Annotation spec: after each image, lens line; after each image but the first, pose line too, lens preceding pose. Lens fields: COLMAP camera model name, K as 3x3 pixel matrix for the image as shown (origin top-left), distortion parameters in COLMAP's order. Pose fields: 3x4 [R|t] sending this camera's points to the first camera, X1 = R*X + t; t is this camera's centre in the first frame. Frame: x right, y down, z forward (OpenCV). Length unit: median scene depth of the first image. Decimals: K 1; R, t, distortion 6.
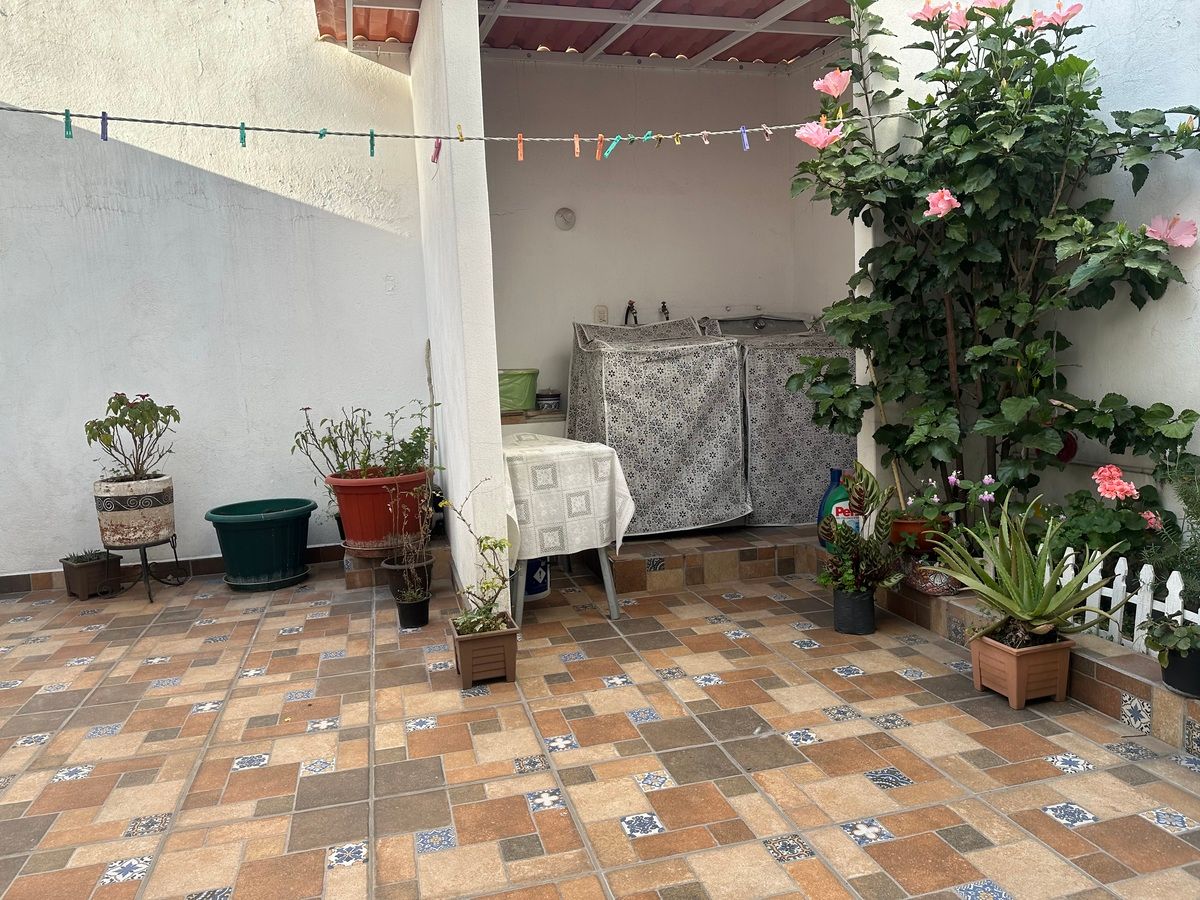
lens RADIAL K [[844.7, 0, 589.9], [0, 844.7, 449.3], [0, 0, 1]] dist [0.084383, -0.092929]
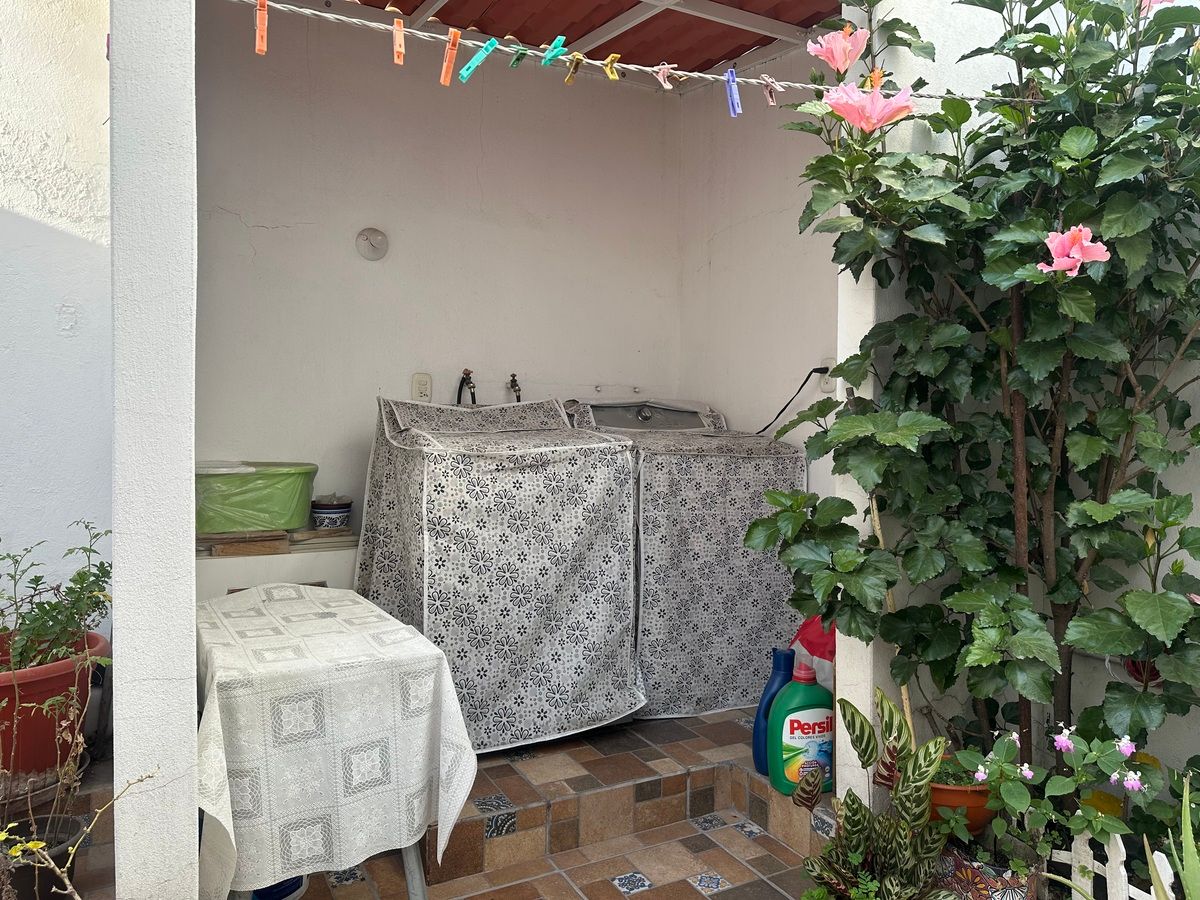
lens RADIAL K [[844.7, 0, 609.2], [0, 844.7, 437.9], [0, 0, 1]] dist [0.084383, -0.092929]
pose [[0.968882, 0.047004, 0.243019, -0.005941], [-0.026513, 0.995863, -0.086916, -0.080949], [-0.246099, 0.077768, 0.966120, 0.397339]]
